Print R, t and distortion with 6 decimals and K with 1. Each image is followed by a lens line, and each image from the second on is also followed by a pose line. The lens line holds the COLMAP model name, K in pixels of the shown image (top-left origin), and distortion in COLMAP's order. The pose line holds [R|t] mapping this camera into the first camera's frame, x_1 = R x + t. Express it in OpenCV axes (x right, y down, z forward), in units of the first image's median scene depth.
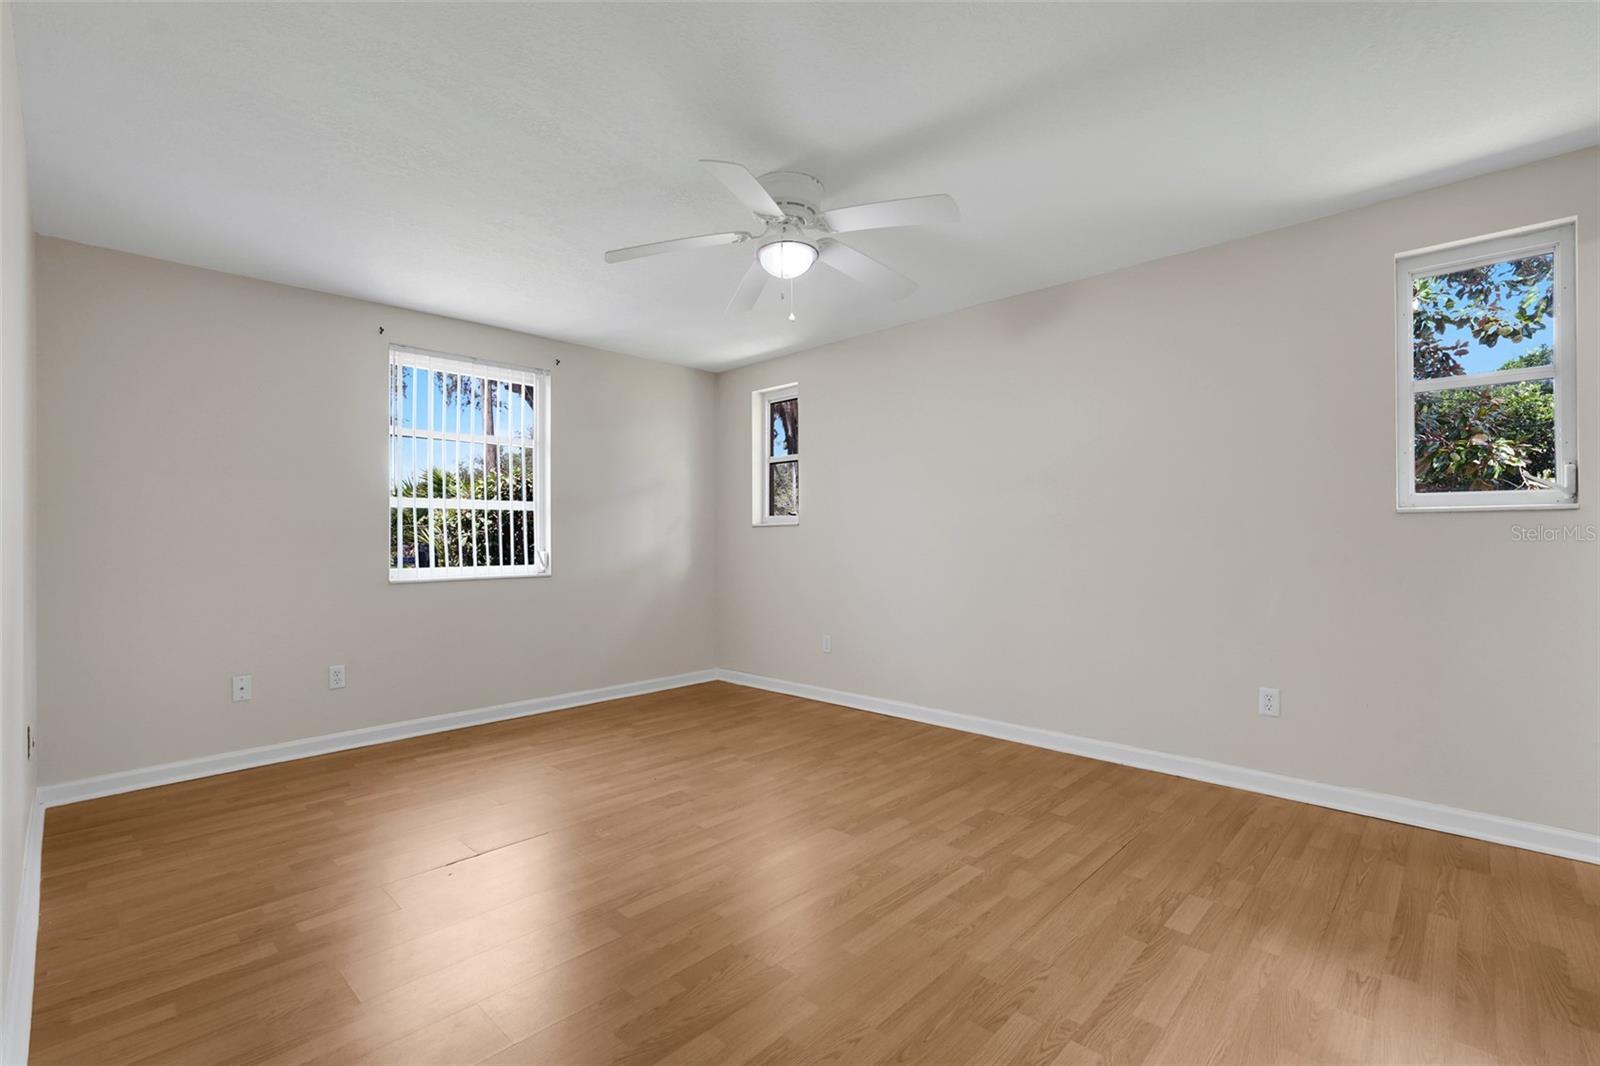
lens RADIAL K [[711.9, 0, 839.1], [0, 711.9, 533.0], [0, 0, 1]] dist [-0.008736, 0.001205]
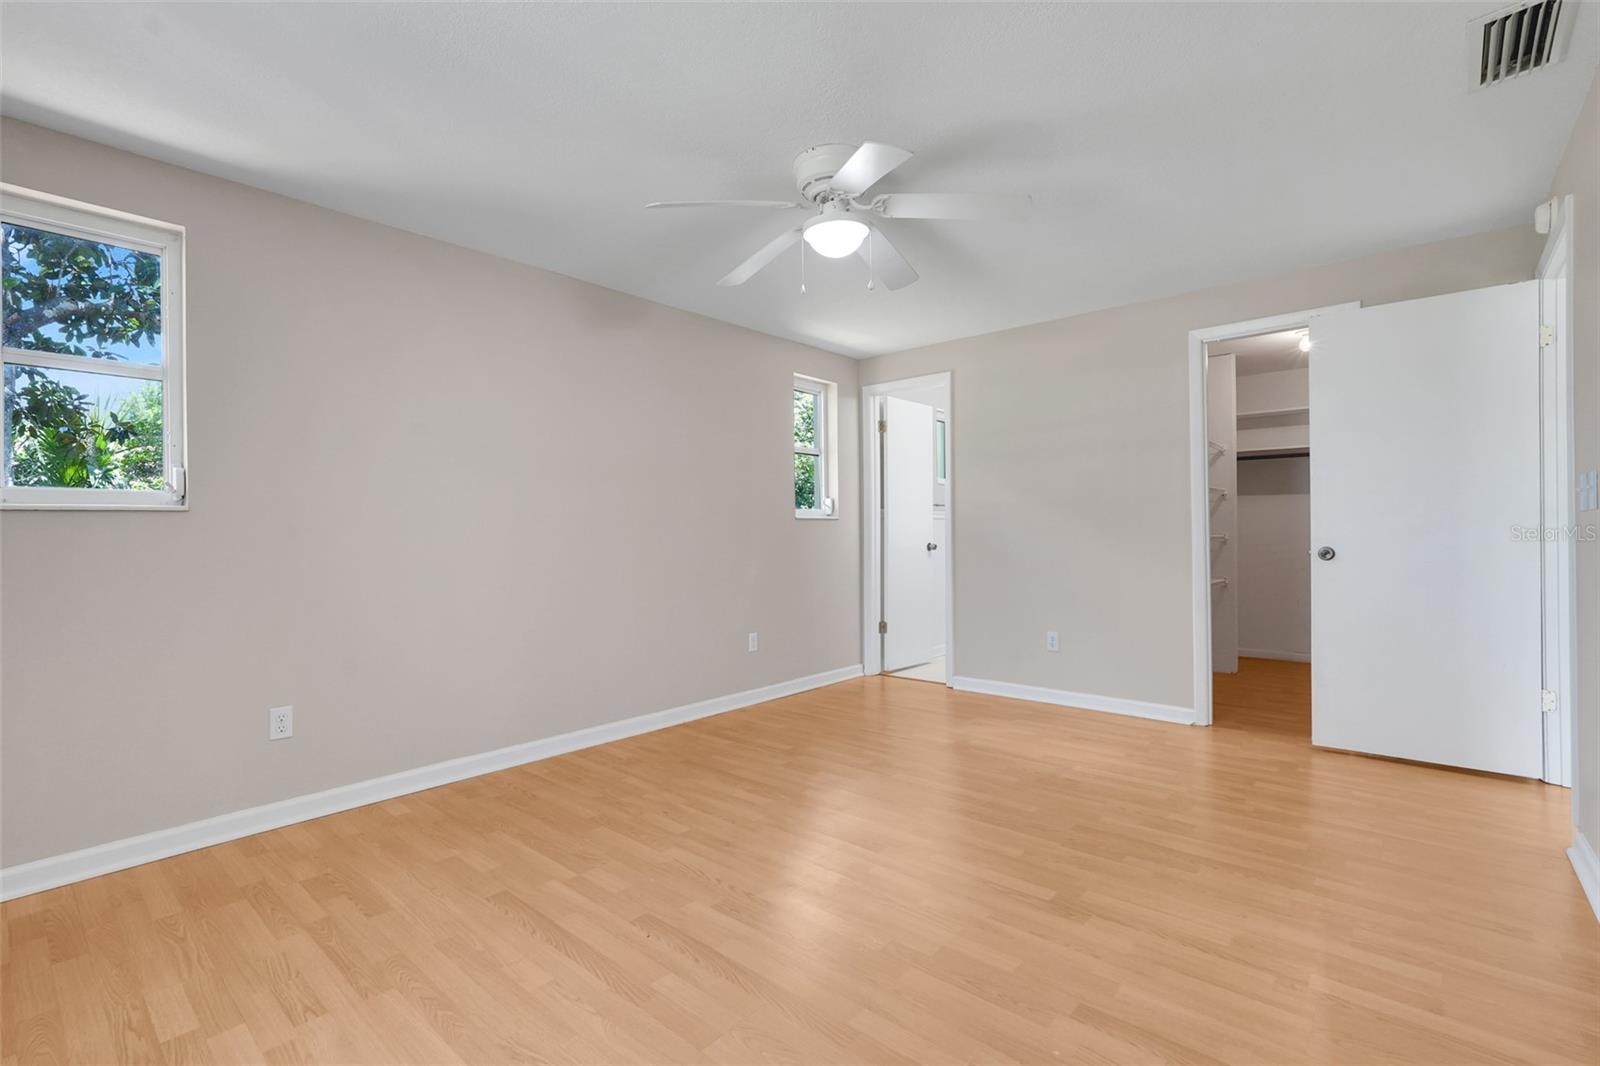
lens RADIAL K [[711.9, 0, 795.2], [0, 711.9, 535.9], [0, 0, 1]] dist [-0.008736, 0.001205]
pose [[0.001032, -0.004720, 0.999988, -0.844013], [0.001188, 0.999988, 0.004719, 0.010042], [-0.999999, 0.001183, 0.001038, 0.873076]]
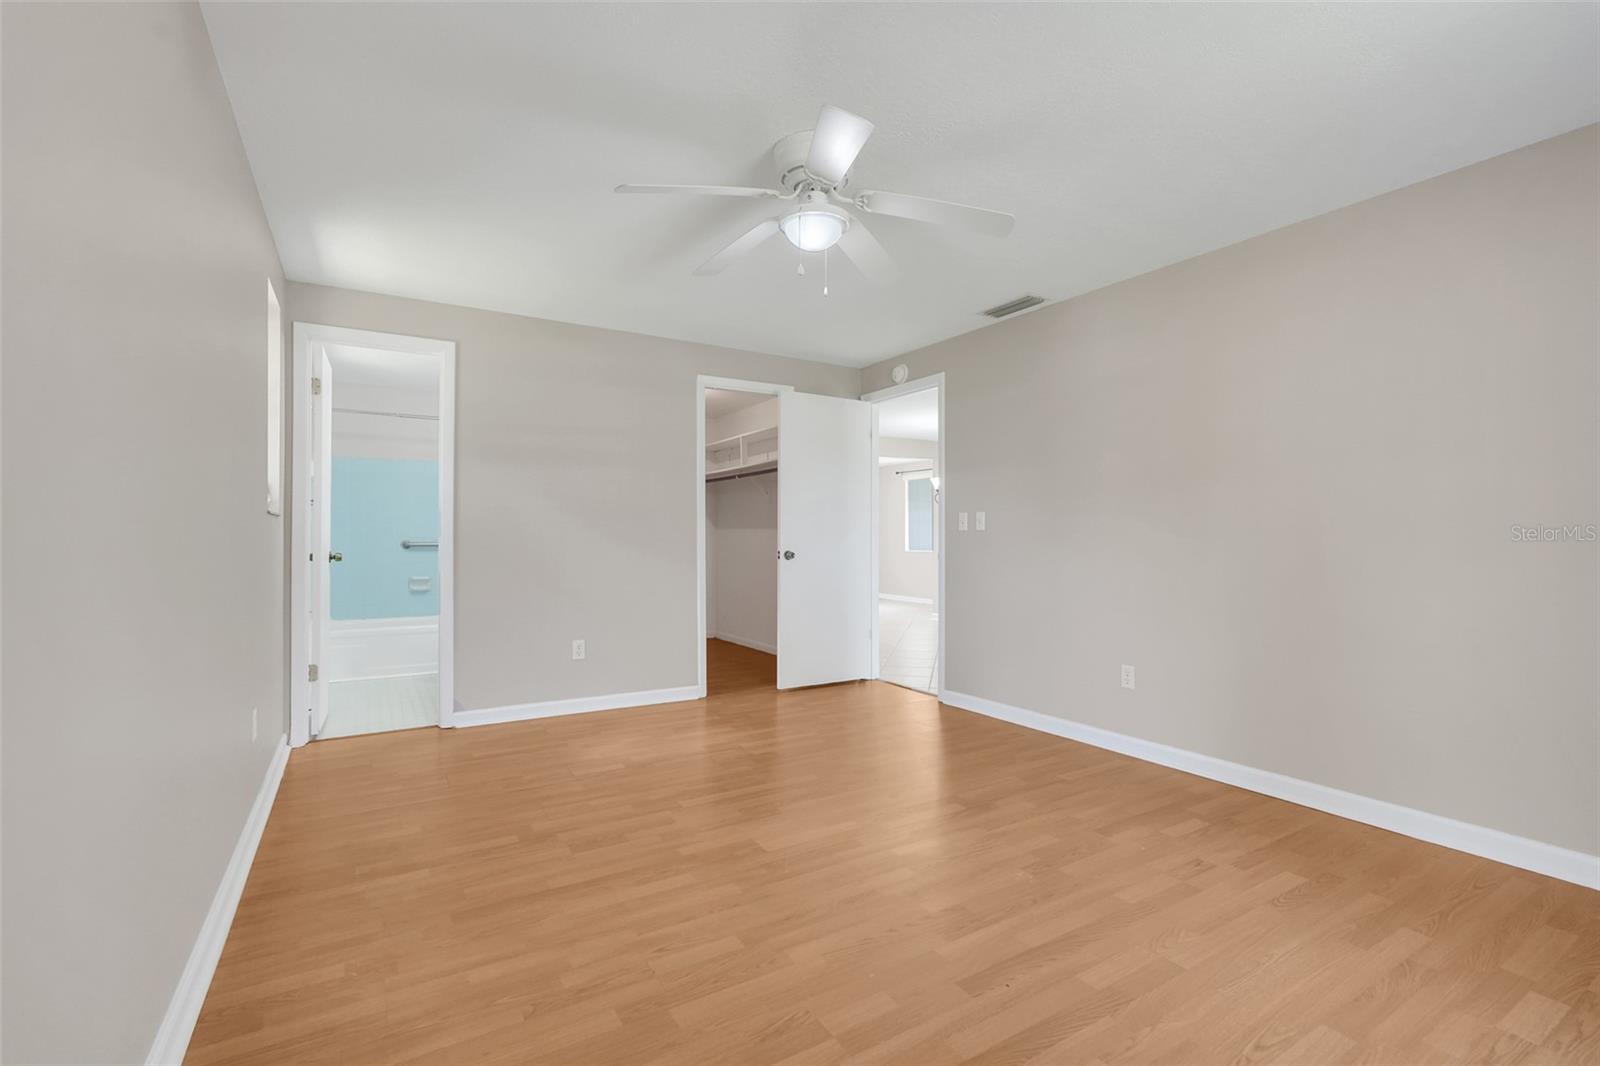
lens RADIAL K [[711.9, 0, 796.4], [0, 711.9, 532.0], [0, 0, 1]] dist [-0.008736, 0.001205]
pose [[-0.952203, 0.003736, 0.305442, -0.270262], [-0.001672, 0.999846, -0.017443, 0.020340], [-0.305460, -0.017120, -0.952051, 1.545600]]
